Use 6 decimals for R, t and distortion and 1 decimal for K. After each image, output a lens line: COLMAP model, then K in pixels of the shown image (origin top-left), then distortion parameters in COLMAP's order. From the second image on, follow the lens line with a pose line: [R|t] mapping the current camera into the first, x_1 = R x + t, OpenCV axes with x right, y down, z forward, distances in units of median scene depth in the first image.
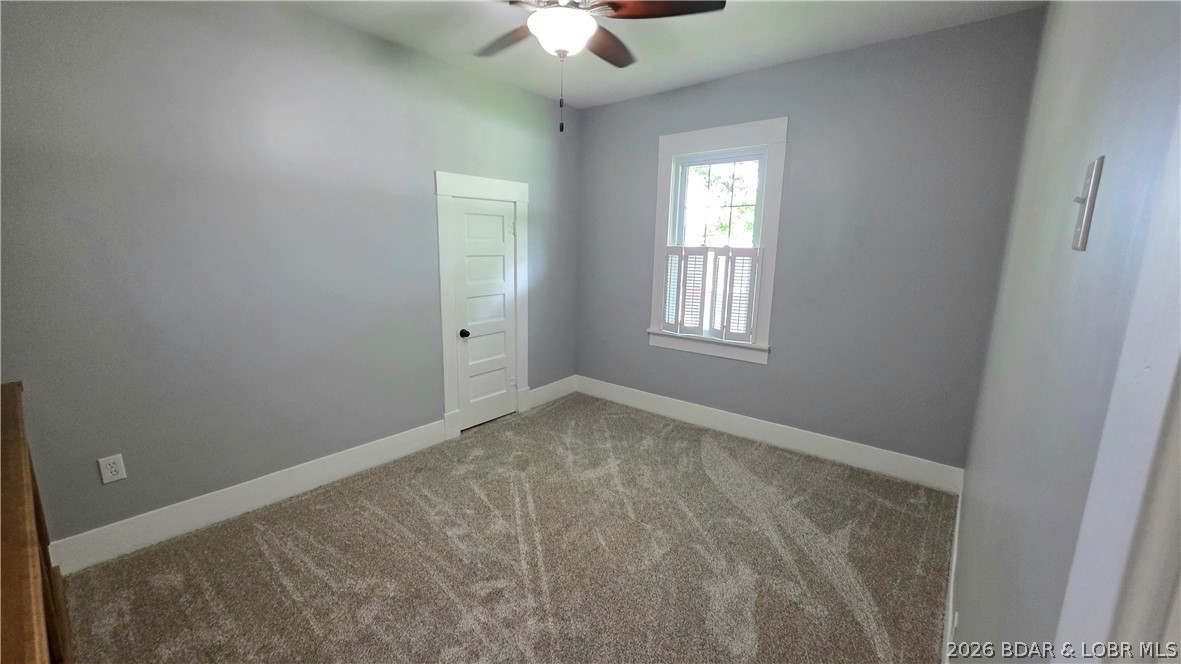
lens RADIAL K [[475.7, 0, 595.4], [0, 475.7, 331.4], [0, 0, 1]] dist [0.001764, -0.001488]
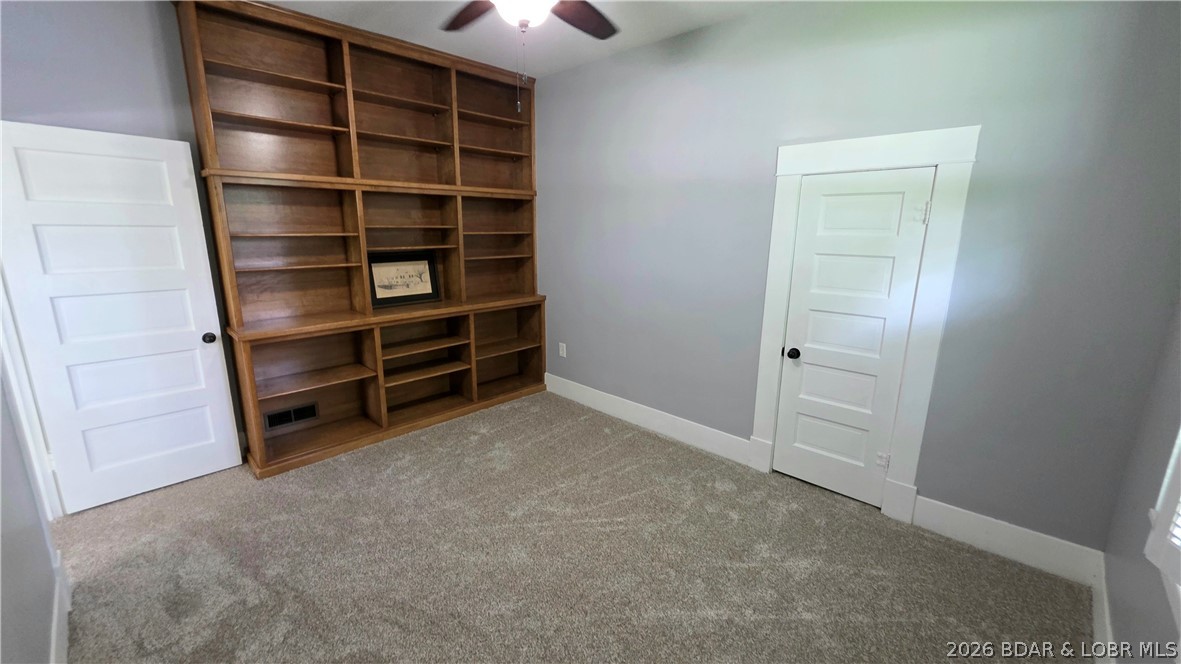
lens RADIAL K [[475.7, 0, 593.1], [0, 475.7, 335.1], [0, 0, 1]] dist [0.001764, -0.001488]
pose [[-0.086132, 0.207164, -0.974507, 0.538200], [-0.198599, 0.954941, 0.220558, -0.140418], [0.976289, 0.212533, -0.041108, 0.765357]]
